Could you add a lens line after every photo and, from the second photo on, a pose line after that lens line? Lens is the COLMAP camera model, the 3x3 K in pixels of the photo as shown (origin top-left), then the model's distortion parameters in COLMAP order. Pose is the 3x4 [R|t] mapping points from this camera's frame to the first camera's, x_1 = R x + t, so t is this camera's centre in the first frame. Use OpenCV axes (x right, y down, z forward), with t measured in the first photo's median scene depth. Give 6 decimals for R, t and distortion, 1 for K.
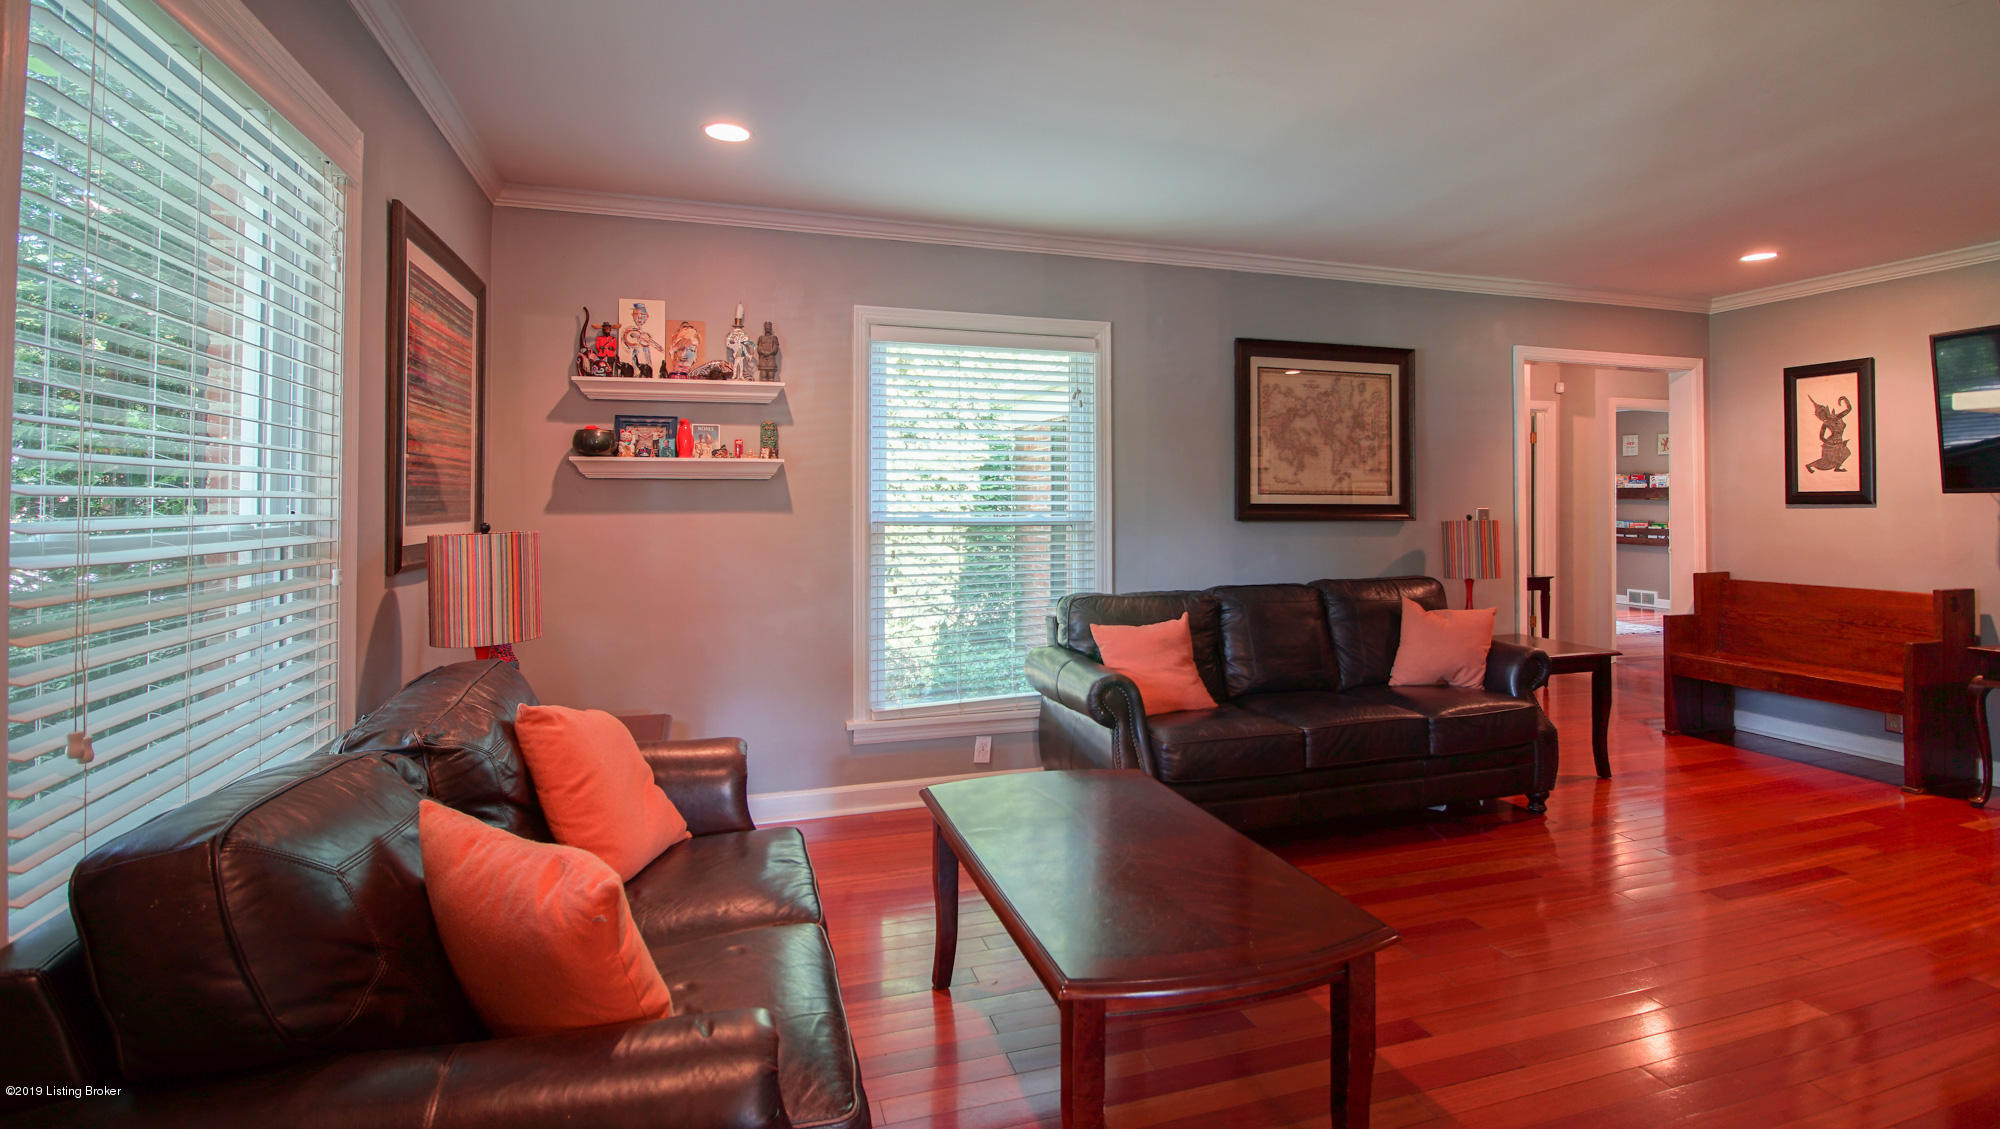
lens RADIAL K [[902.7, 0, 997.6], [0, 902.7, 500.0], [0, 0, 1]] dist [-0.016228, -0.001338]
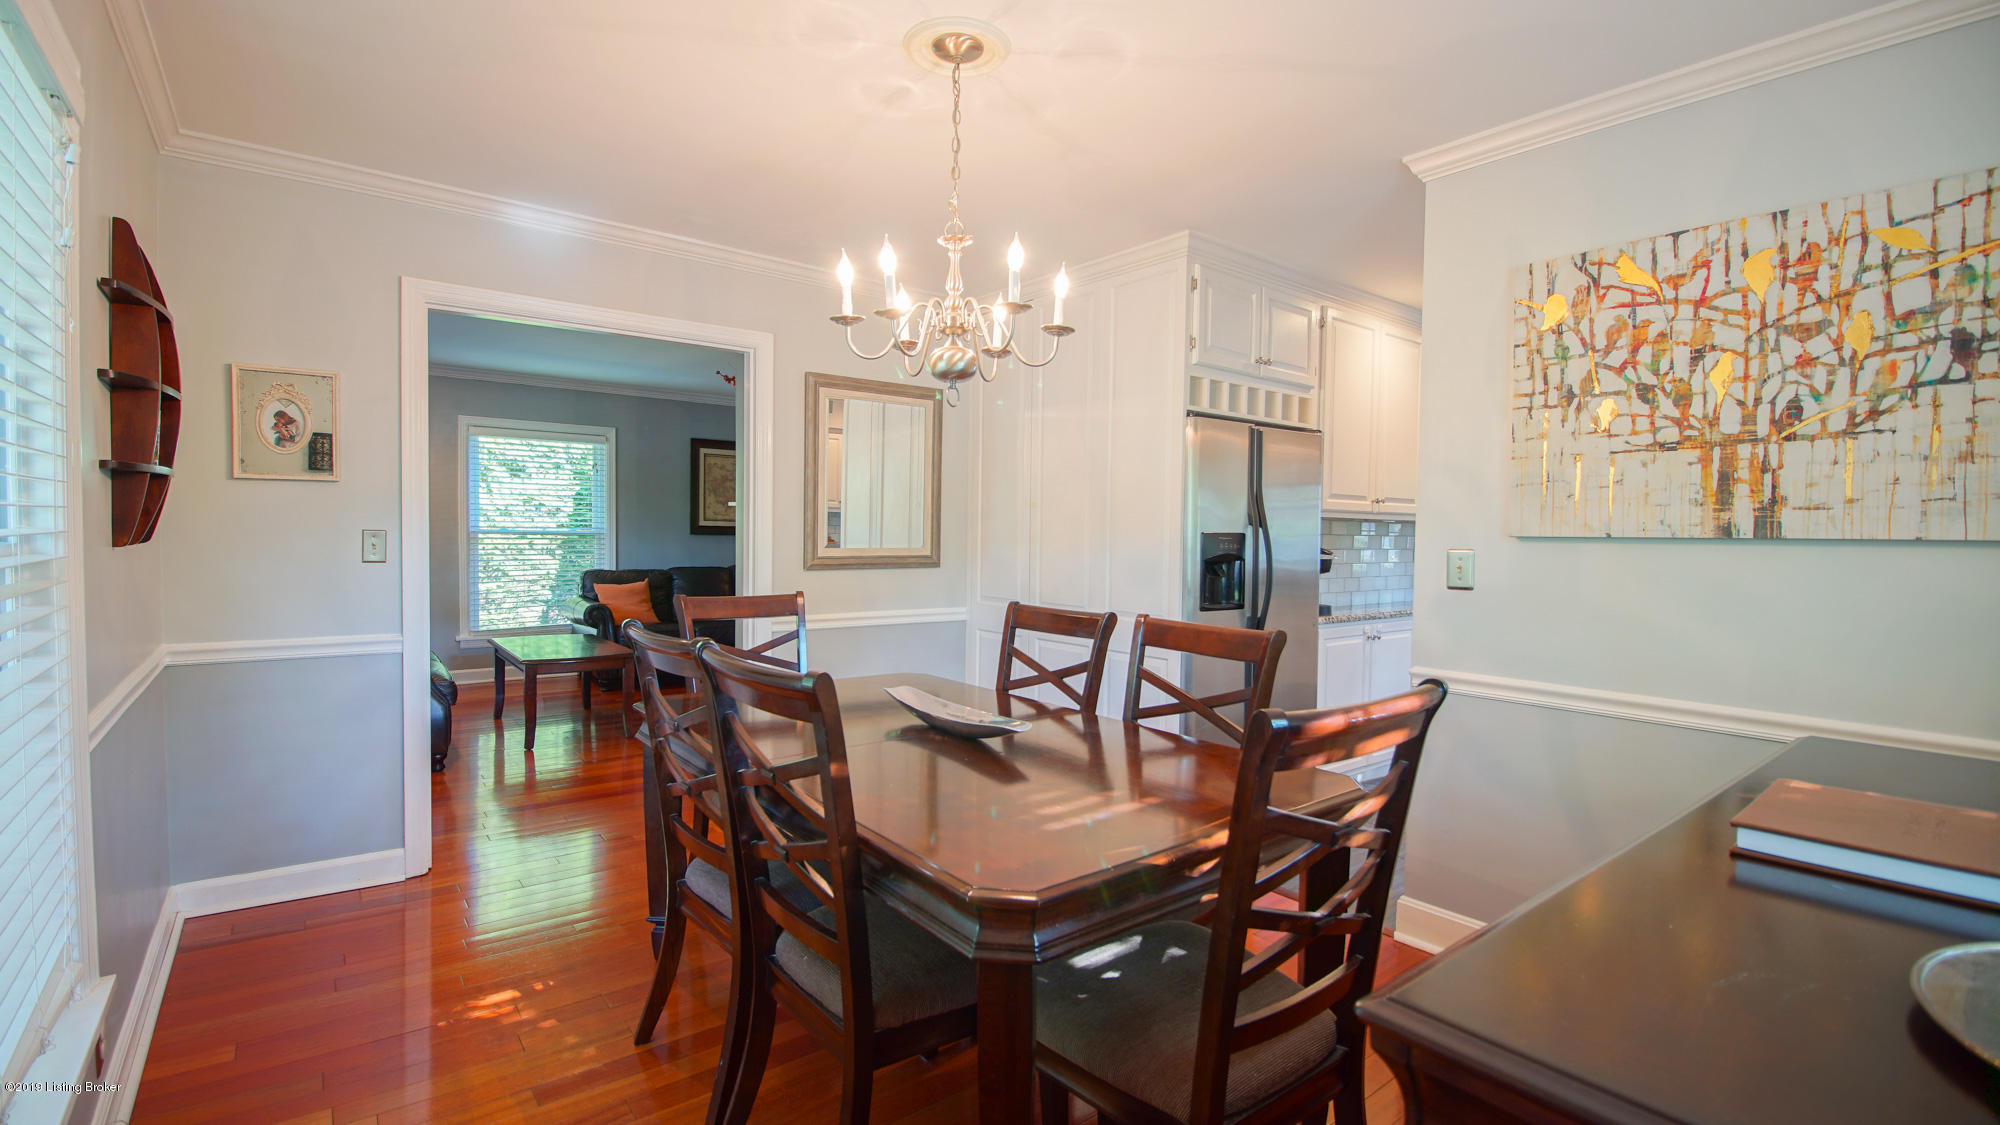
lens RADIAL K [[902.7, 0, 1014.2], [0, 902.7, 568.4], [0, 0, 1]] dist [-0.016228, -0.001338]
pose [[0.930299, 0.001333, 0.366800, 0.209732], [-0.020313, 0.998646, 0.047889, -0.010279], [-0.366239, -0.052002, 0.929067, -1.058989]]
